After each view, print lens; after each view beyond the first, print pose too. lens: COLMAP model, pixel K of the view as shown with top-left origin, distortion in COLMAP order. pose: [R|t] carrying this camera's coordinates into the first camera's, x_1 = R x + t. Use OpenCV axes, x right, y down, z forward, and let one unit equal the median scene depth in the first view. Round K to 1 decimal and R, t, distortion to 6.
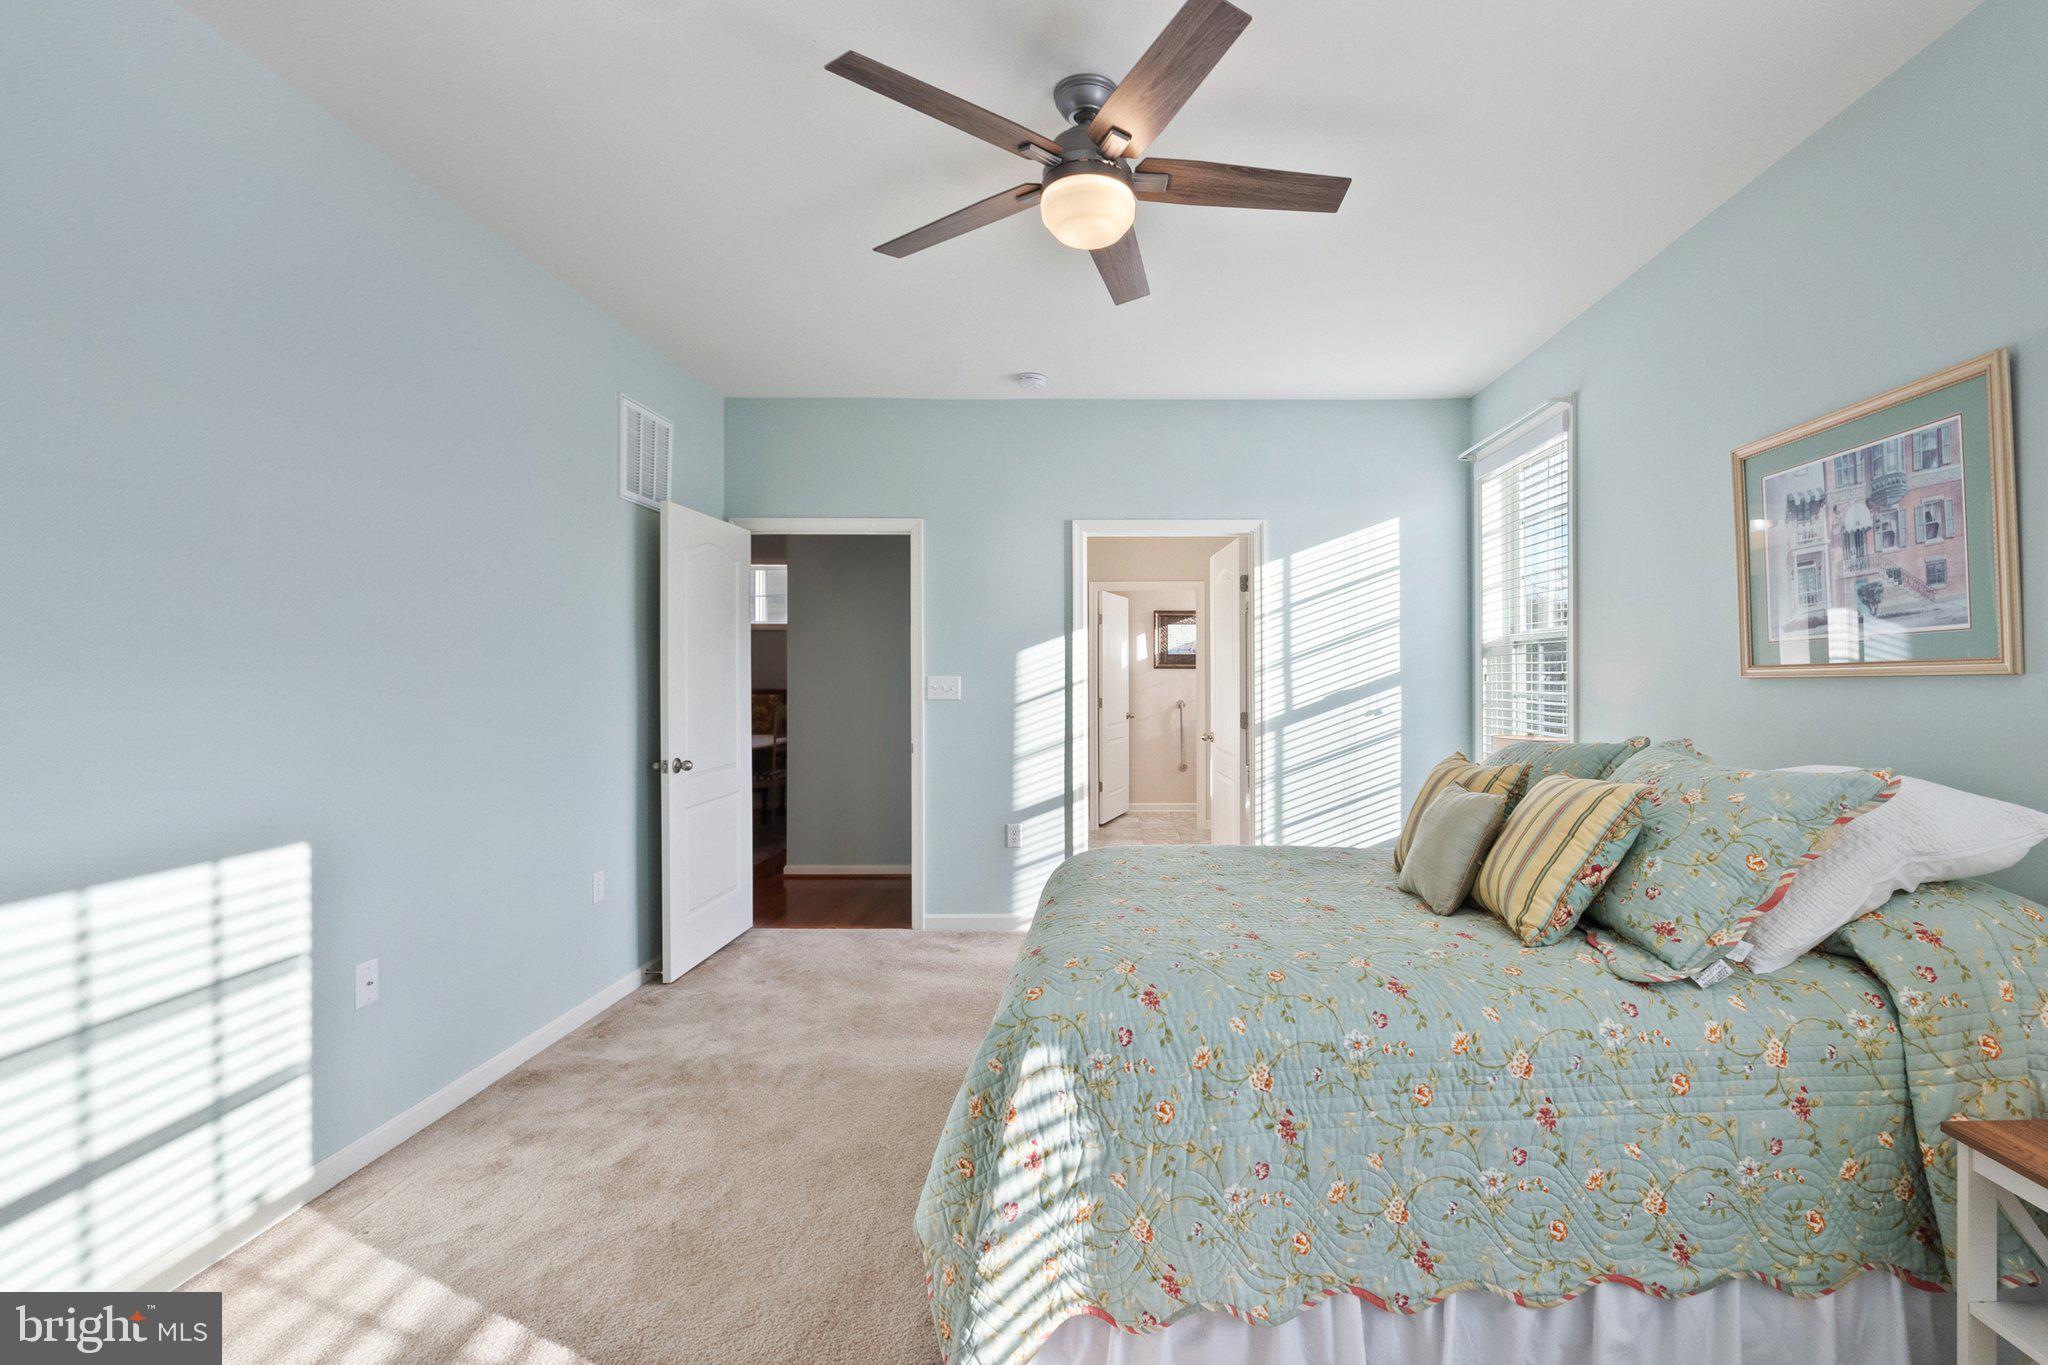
lens RADIAL K [[868.6, 0, 1029.4], [0, 868.6, 675.5], [0, 0, 1]] dist [-0.008682, 0.000469]
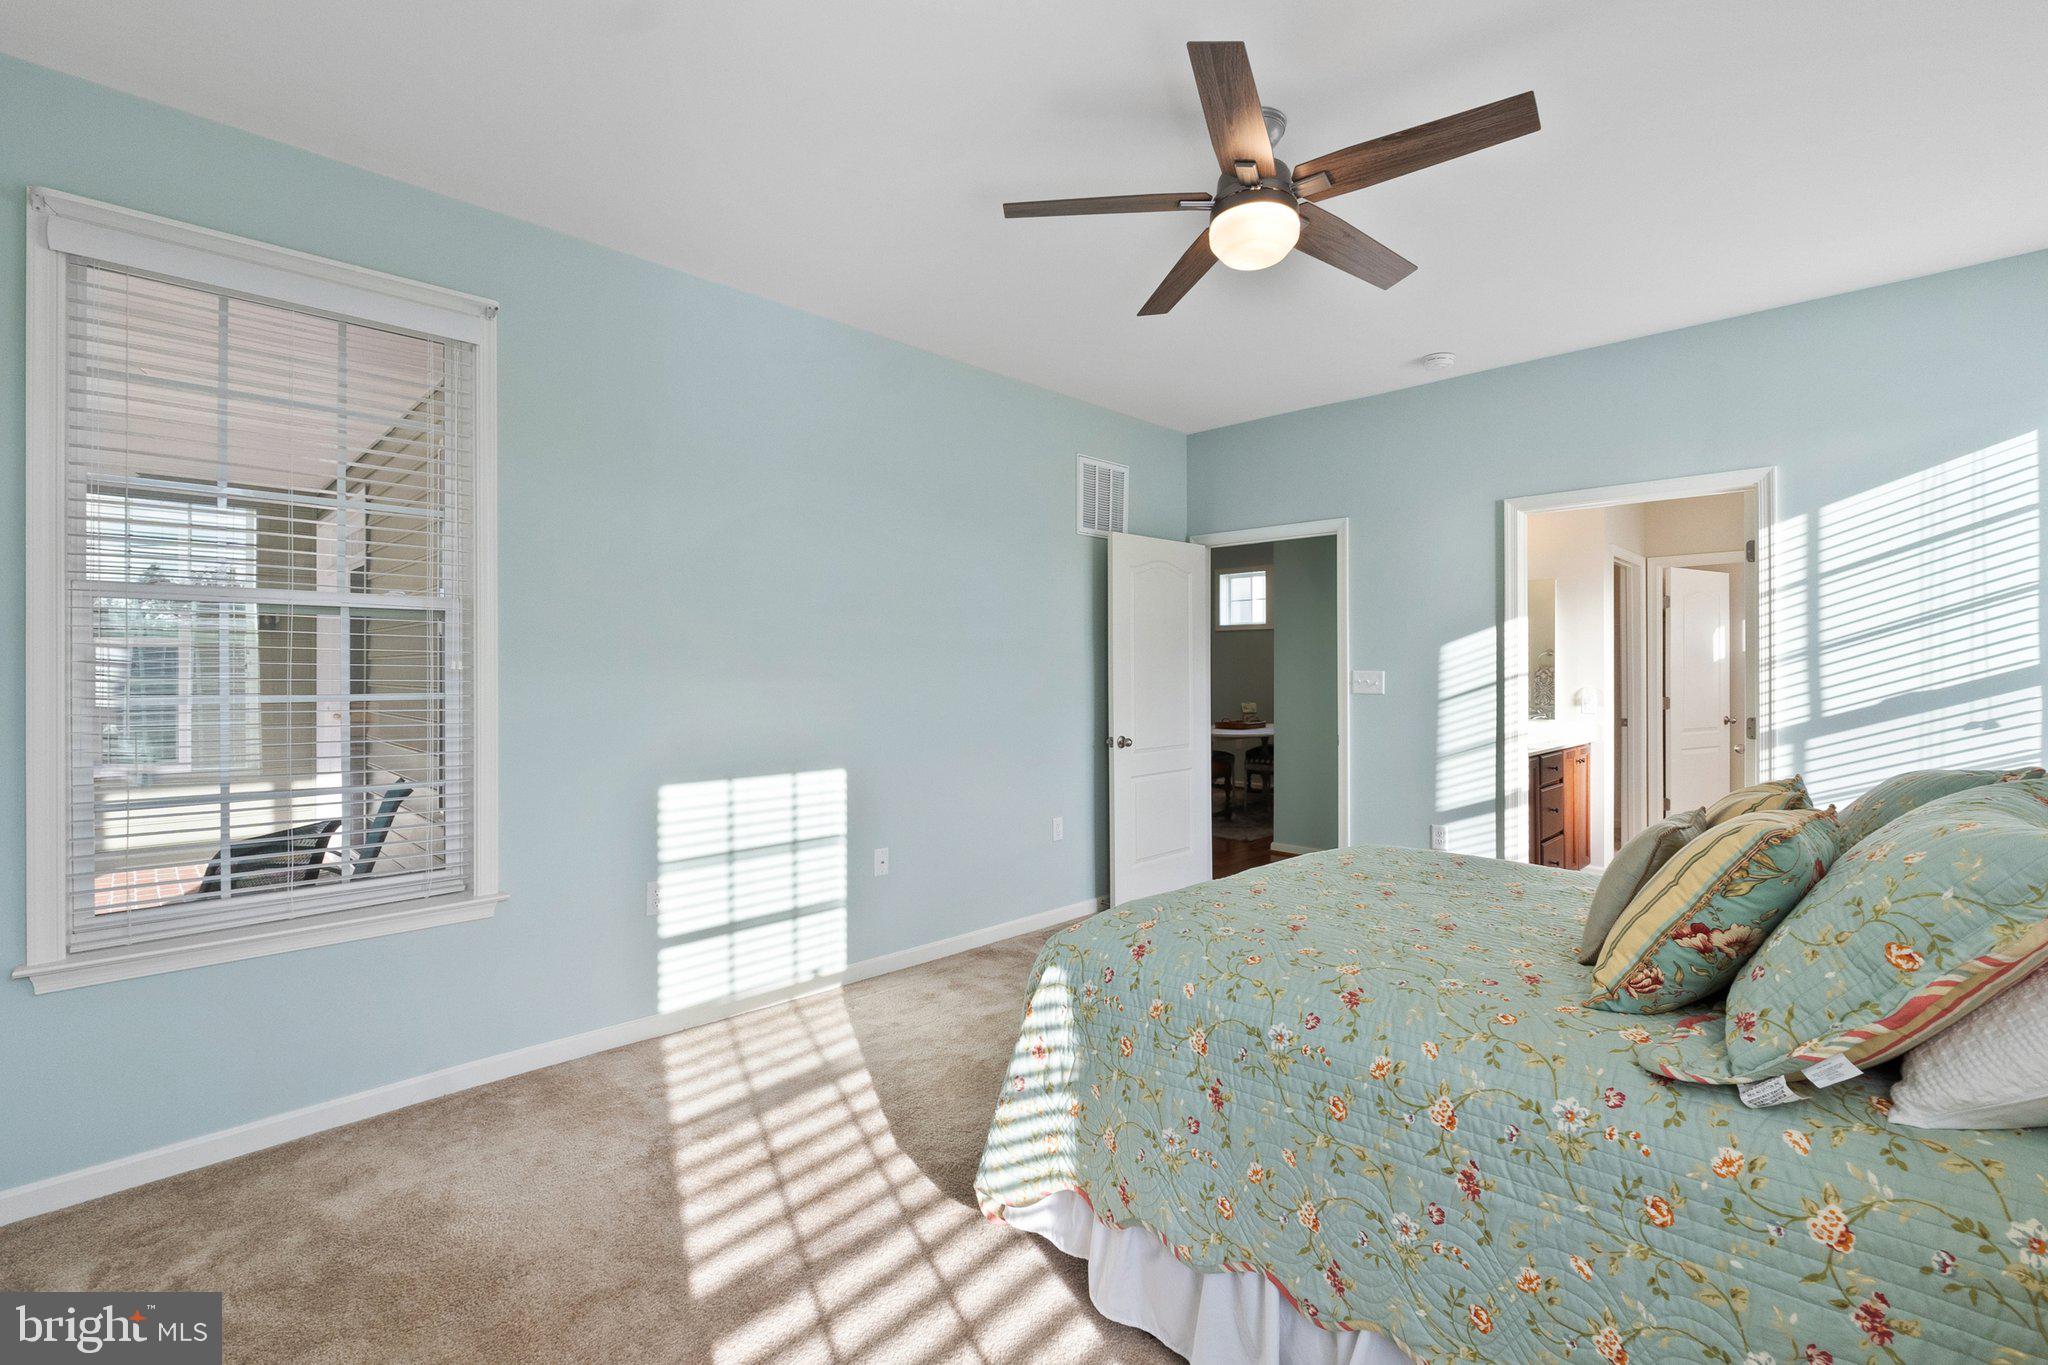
lens RADIAL K [[831.3, 0, 1051.1], [0, 831.3, 671.6], [0, 0, 1]] dist [-0.010806, 0.000344]
pose [[0.743616, 0.002177, -0.668604, 0.595568], [-0.000428, 0.999996, 0.002780, -0.001203], [0.668607, -0.001781, 0.743614, 0.076621]]
